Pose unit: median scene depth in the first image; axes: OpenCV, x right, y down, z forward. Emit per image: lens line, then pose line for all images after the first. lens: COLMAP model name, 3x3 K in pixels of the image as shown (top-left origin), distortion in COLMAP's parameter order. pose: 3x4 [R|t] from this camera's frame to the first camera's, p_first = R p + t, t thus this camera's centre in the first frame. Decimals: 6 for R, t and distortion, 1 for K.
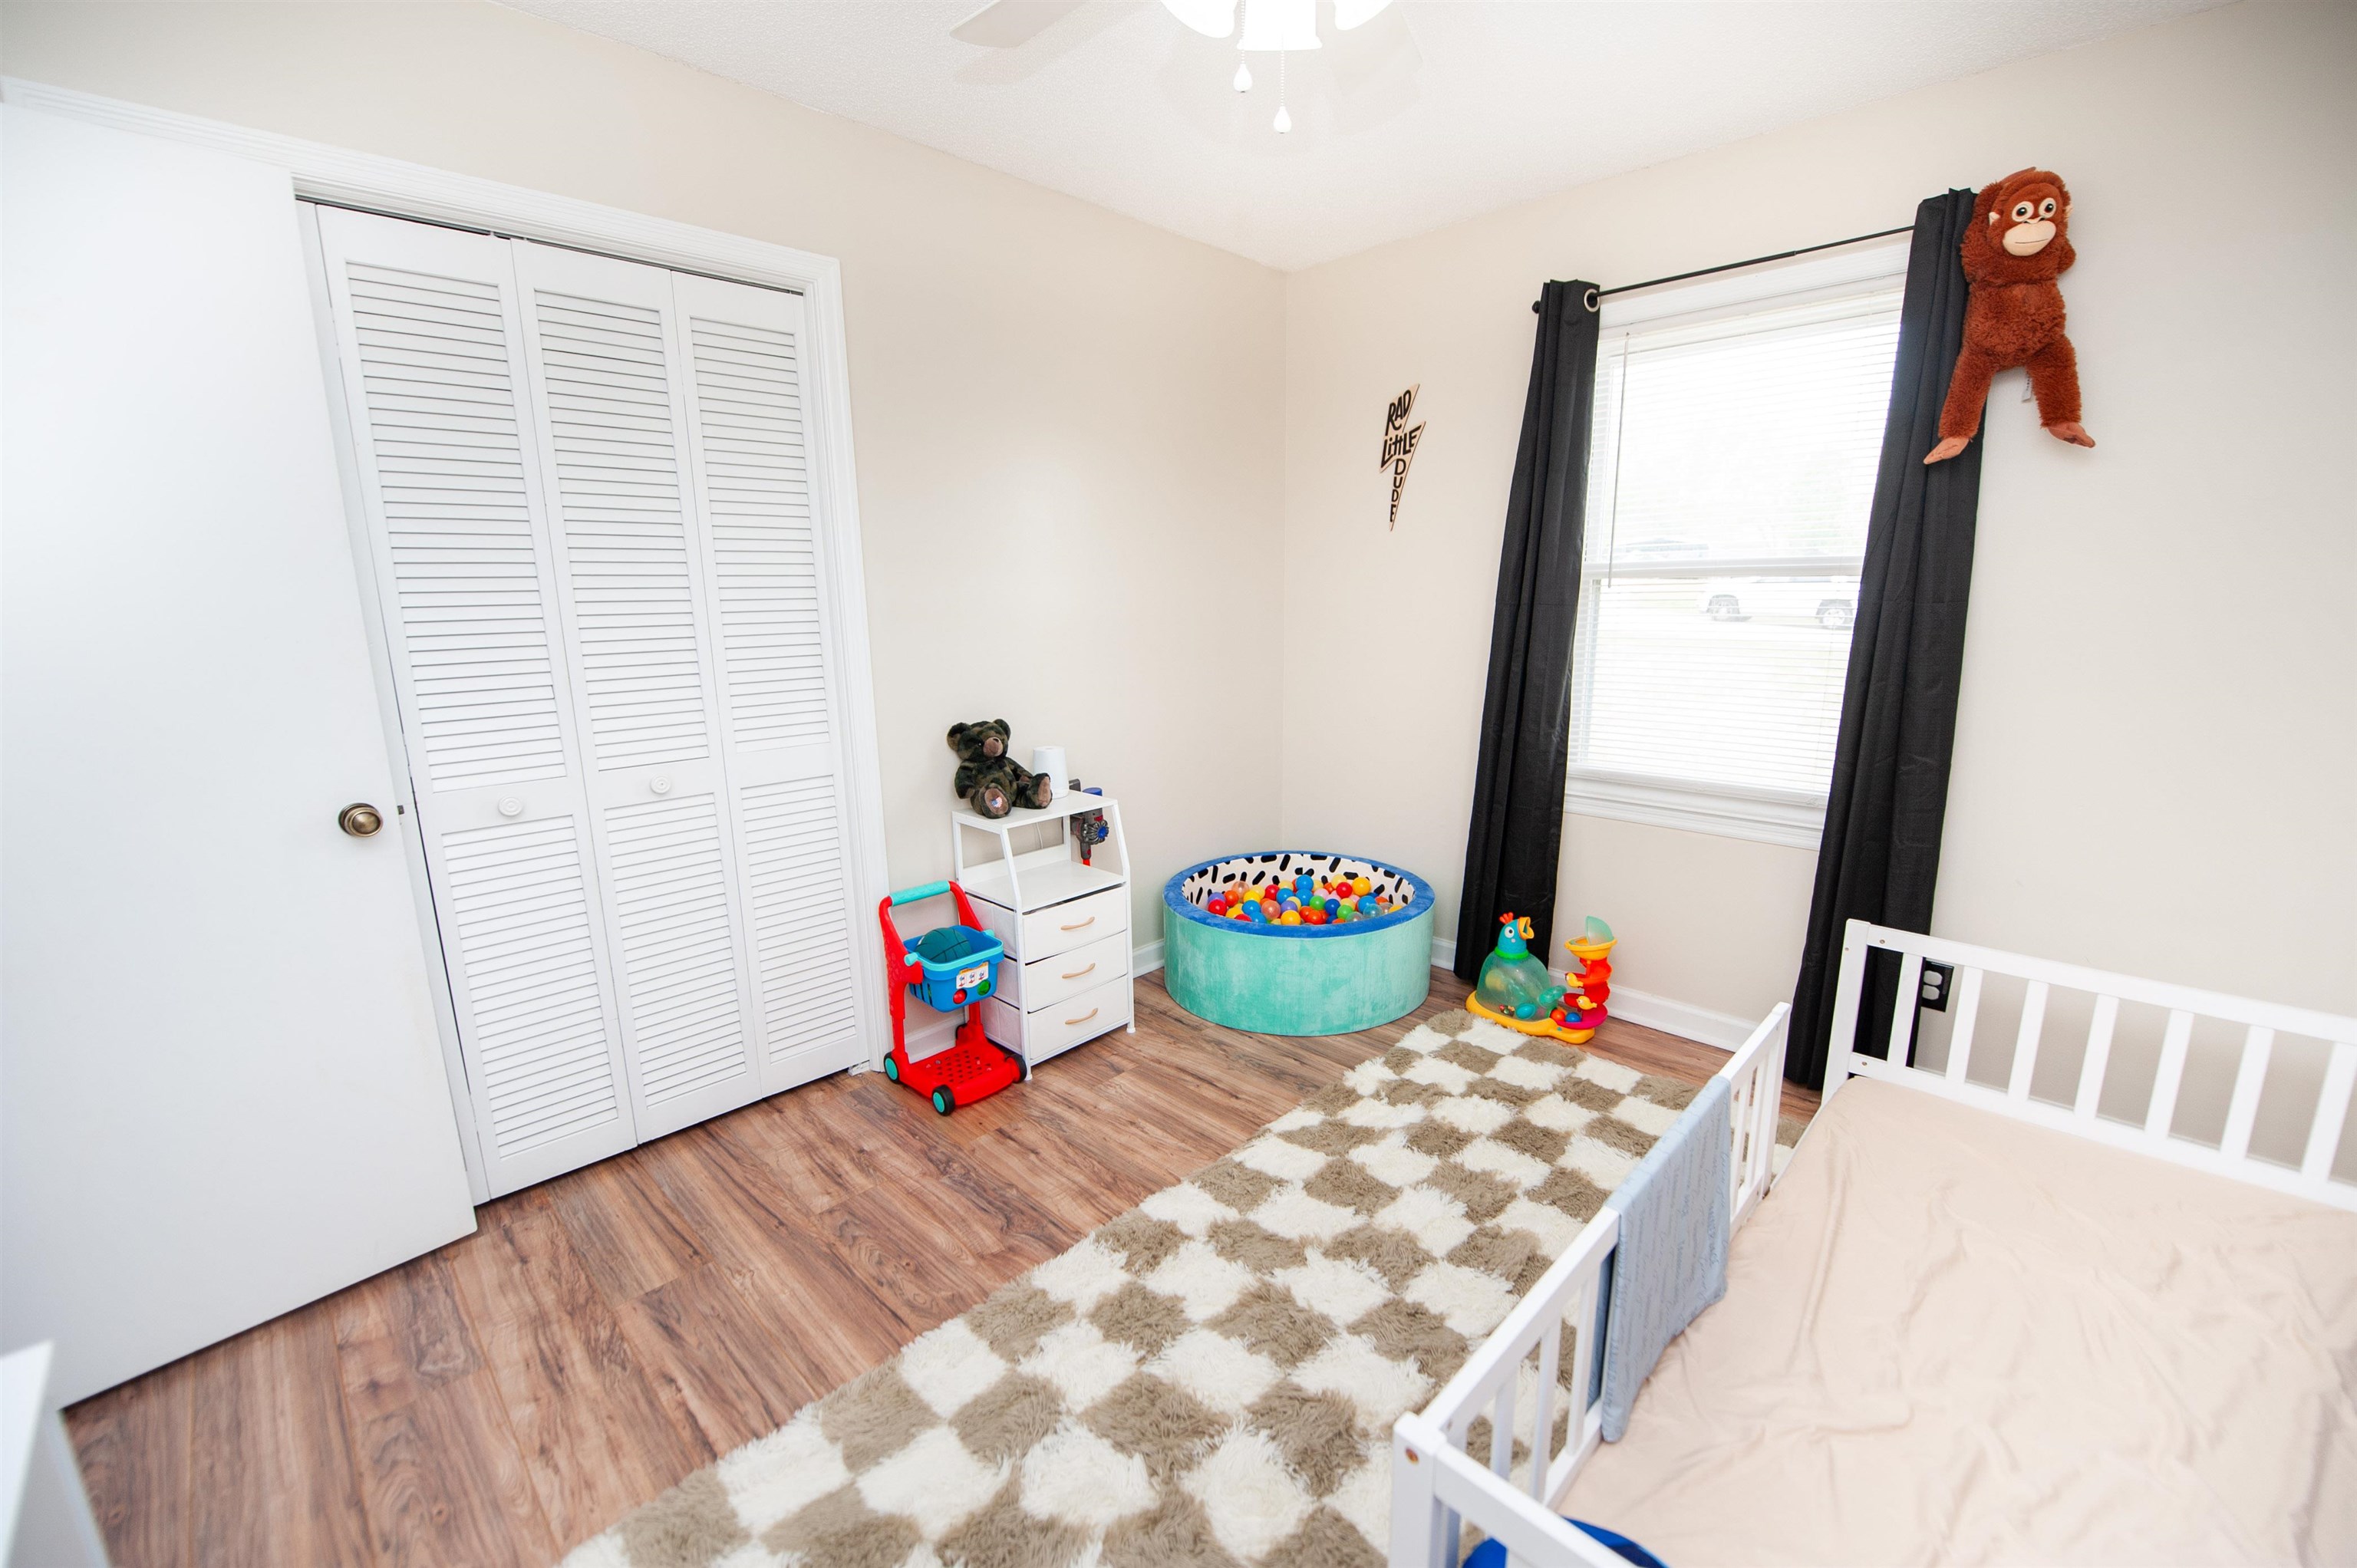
lens RADIAL K [[945.8, 0, 1187.2], [0, 945.8, 789.8], [0, 0, 1]] dist [-0.017466, -0.003132]
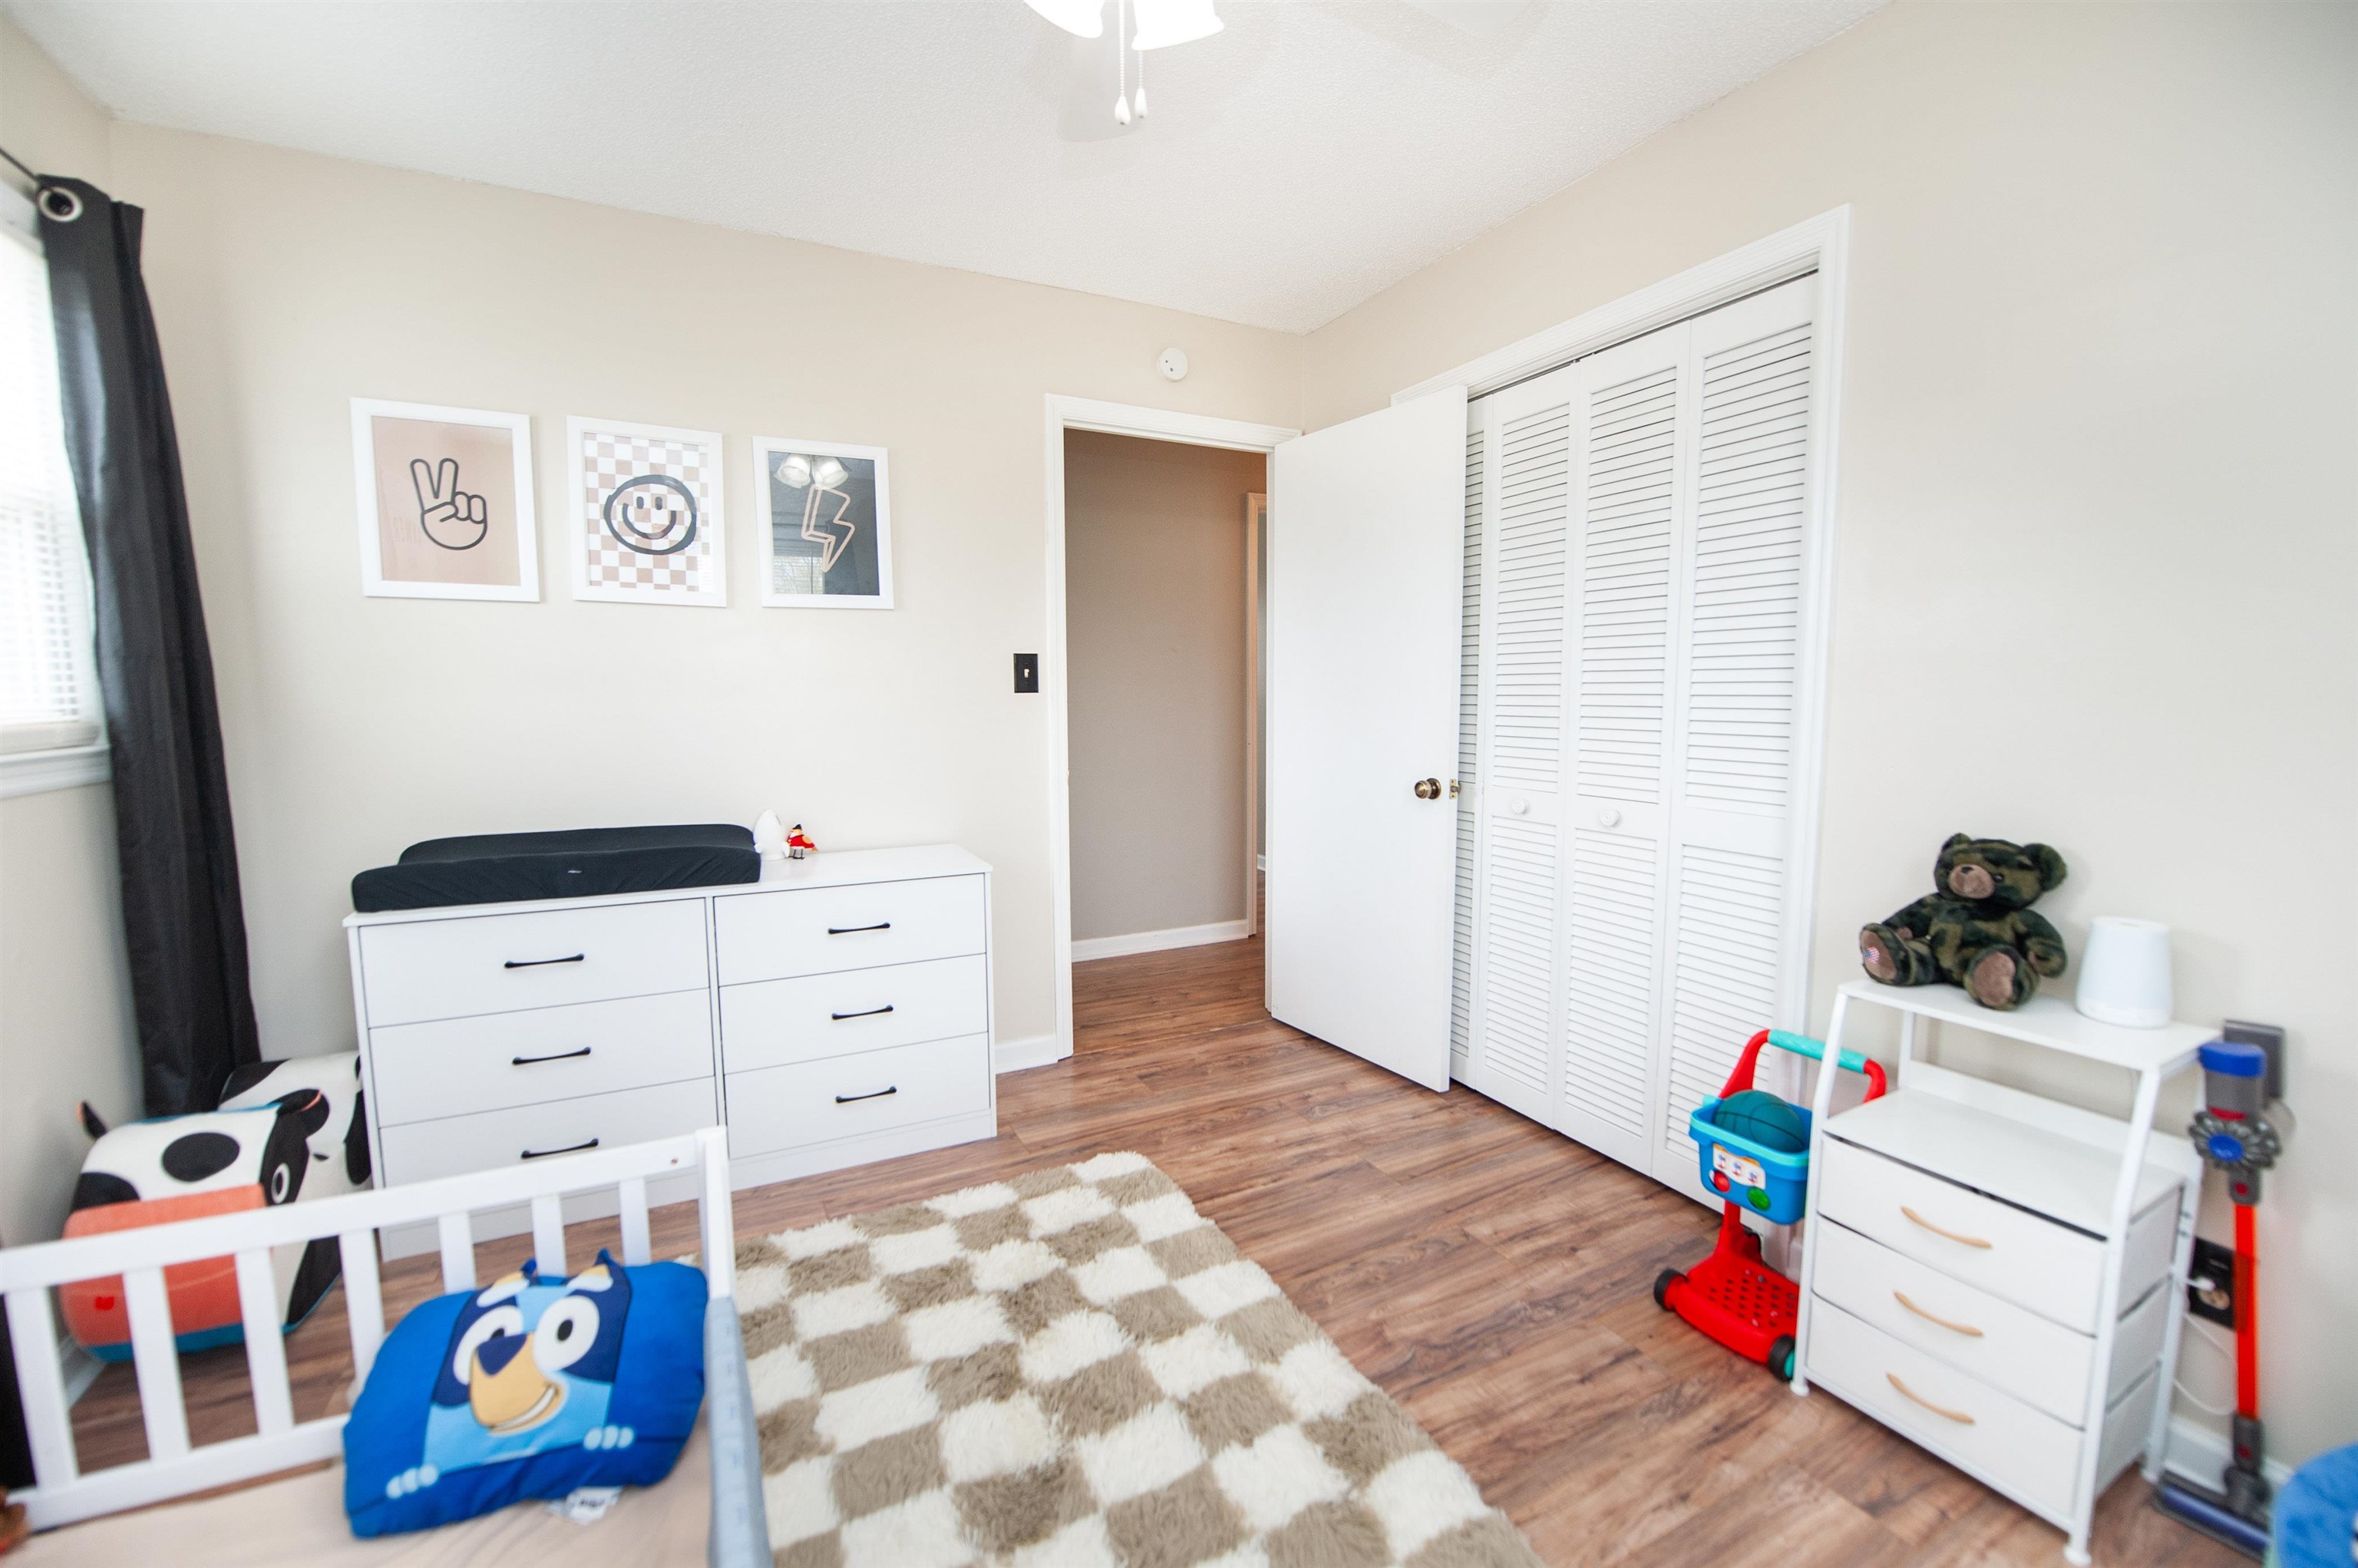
lens RADIAL K [[946.2, 0, 1187.7], [0, 946.2, 789.8], [0, 0, 1]] dist [-0.017466, -0.003132]
pose [[-0.300137, 0.115756, -0.946847, 0.520154], [-0.185793, 0.966506, 0.177053, -0.120440], [0.935628, 0.229058, -0.268577, 0.734085]]
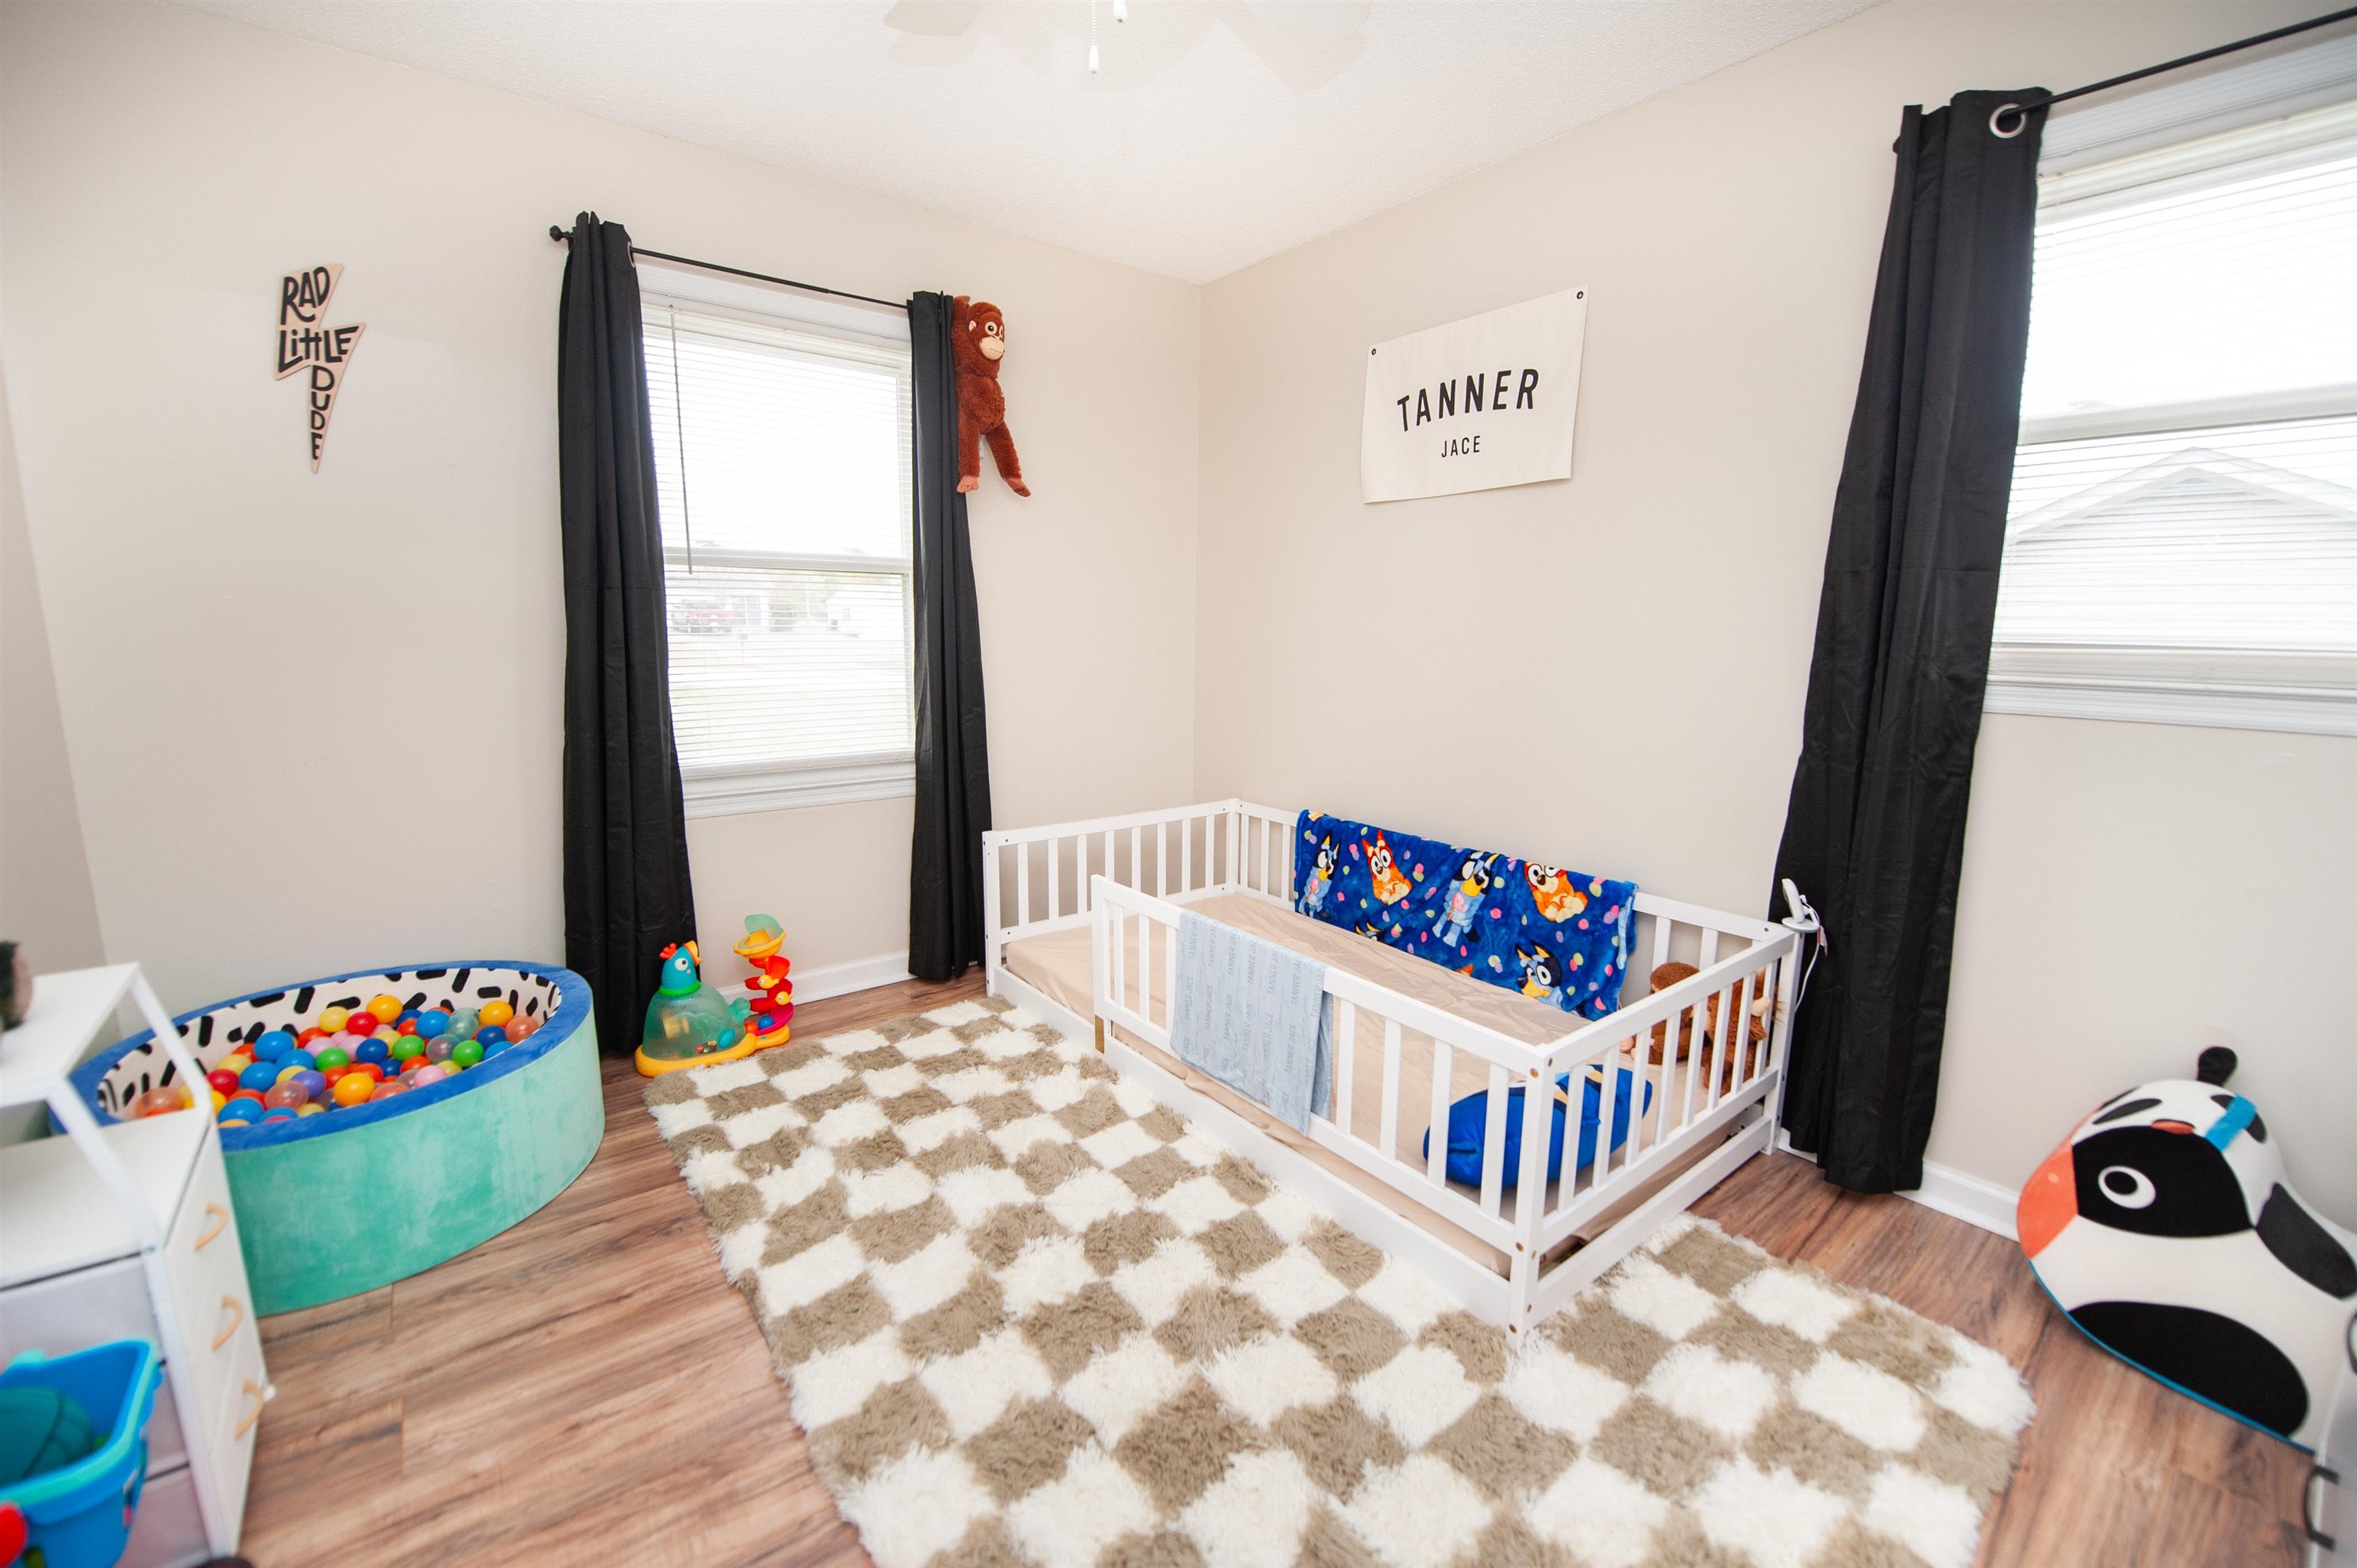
lens RADIAL K [[945.8, 0, 1187.2], [0, 945.8, 789.8], [0, 0, 1]] dist [-0.017466, -0.003132]
pose [[0.125646, -0.158268, 0.979369, -0.498753], [0.187903, 0.973120, 0.133151, -0.039695], [-0.974118, 0.167297, 0.152008, 0.453757]]
